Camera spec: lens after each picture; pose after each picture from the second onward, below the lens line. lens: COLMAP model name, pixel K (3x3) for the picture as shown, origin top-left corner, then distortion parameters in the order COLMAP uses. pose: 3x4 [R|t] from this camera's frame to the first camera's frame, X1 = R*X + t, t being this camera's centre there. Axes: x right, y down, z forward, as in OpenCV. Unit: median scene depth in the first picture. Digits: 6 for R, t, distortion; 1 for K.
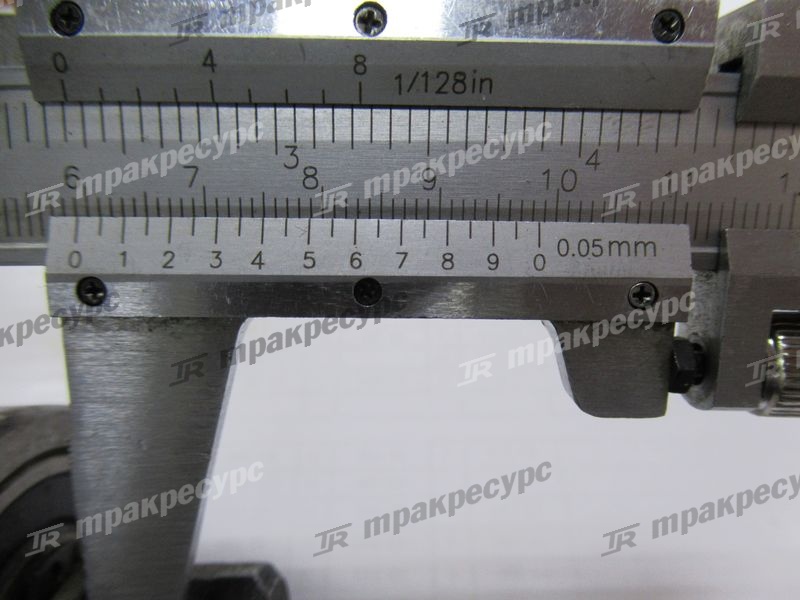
lens RADIAL K [[4973.2, 0, 400.0], [0, 4973.2, 300.0], [0, 0, 1]] dist [0.609875, -14.708283]
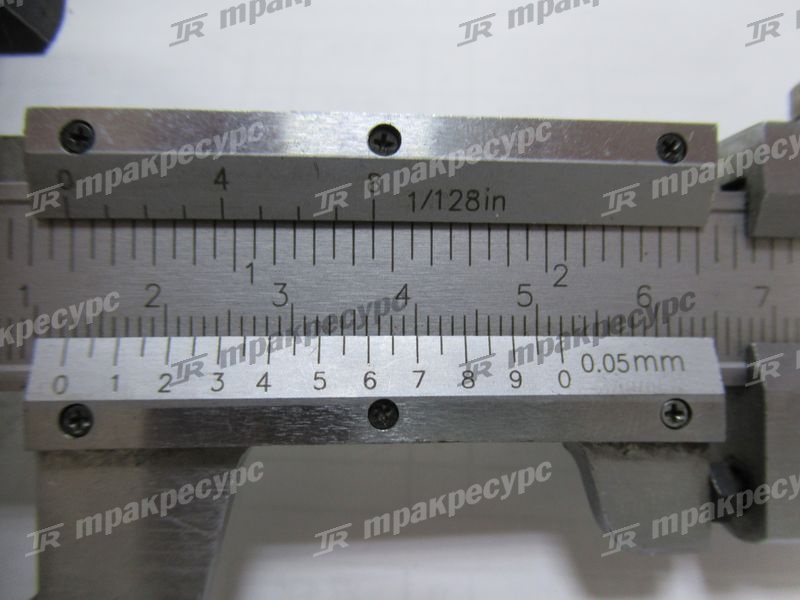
lens RADIAL K [[2940.6, 0, 400.0], [0, 2940.6, 300.0], [0, 0, 1]] dist [0.735297, -1.821605]
pose [[0.999915, -0.012565, -0.003380, -0.001173], [0.012462, 0.999507, -0.028801, -0.007007], [0.003740, 0.028756, 0.999579, 0.445917]]
